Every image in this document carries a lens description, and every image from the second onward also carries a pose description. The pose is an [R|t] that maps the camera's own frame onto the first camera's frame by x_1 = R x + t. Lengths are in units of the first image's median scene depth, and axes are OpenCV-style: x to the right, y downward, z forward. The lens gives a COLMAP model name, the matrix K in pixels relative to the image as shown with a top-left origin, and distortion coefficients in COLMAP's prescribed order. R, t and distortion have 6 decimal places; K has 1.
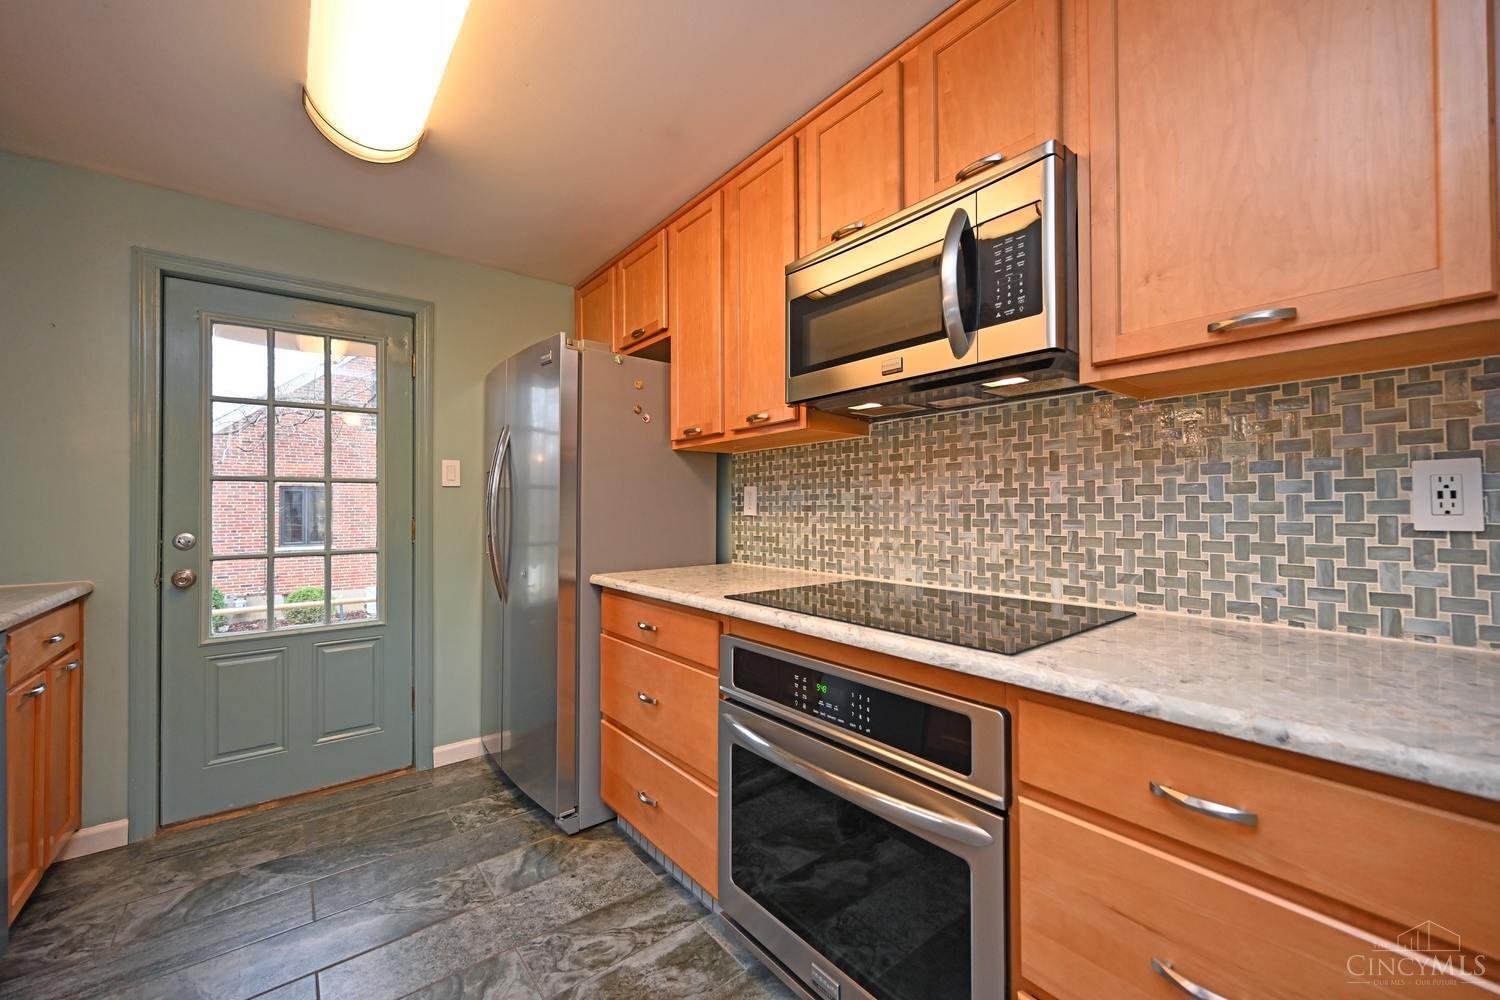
lens RADIAL K [[589.1, 0, 739.8], [0, 589.1, 502.8], [0, 0, 1]] dist [-0.001843, -0.000237]
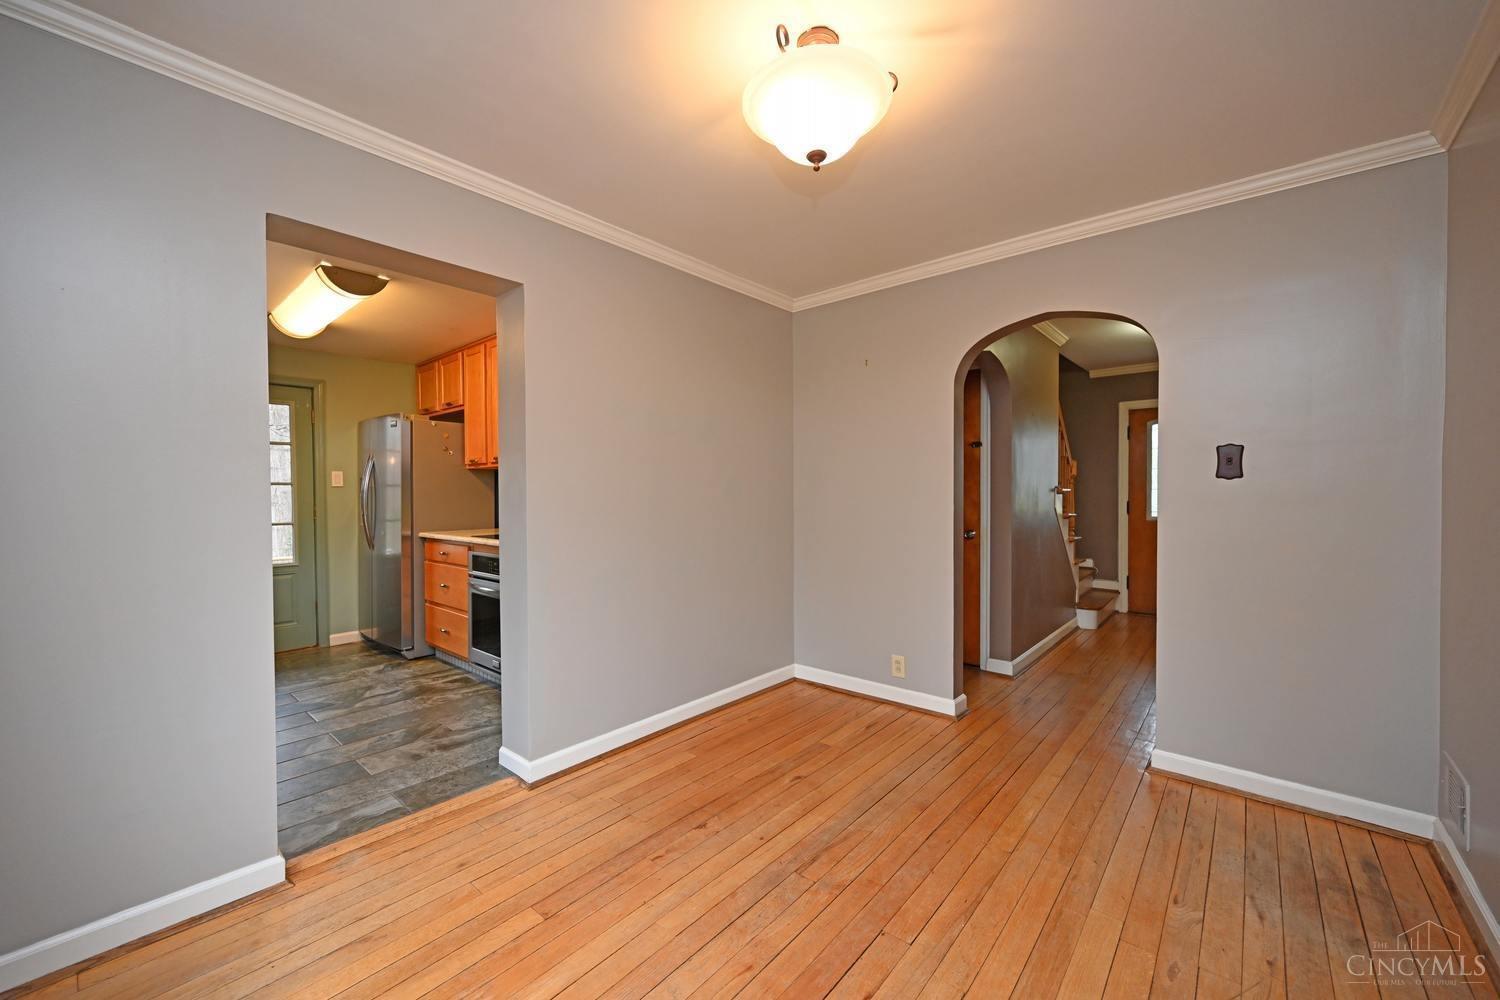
lens RADIAL K [[589.1, 0, 739.8], [0, 589.1, 502.8], [0, 0, 1]] dist [-0.001843, -0.000237]
pose [[0.983741, -0.006206, 0.179484, 0.446106], [0.001593, 0.999665, 0.025835, -0.027654], [-0.179584, -0.025129, 0.983422, -1.125957]]
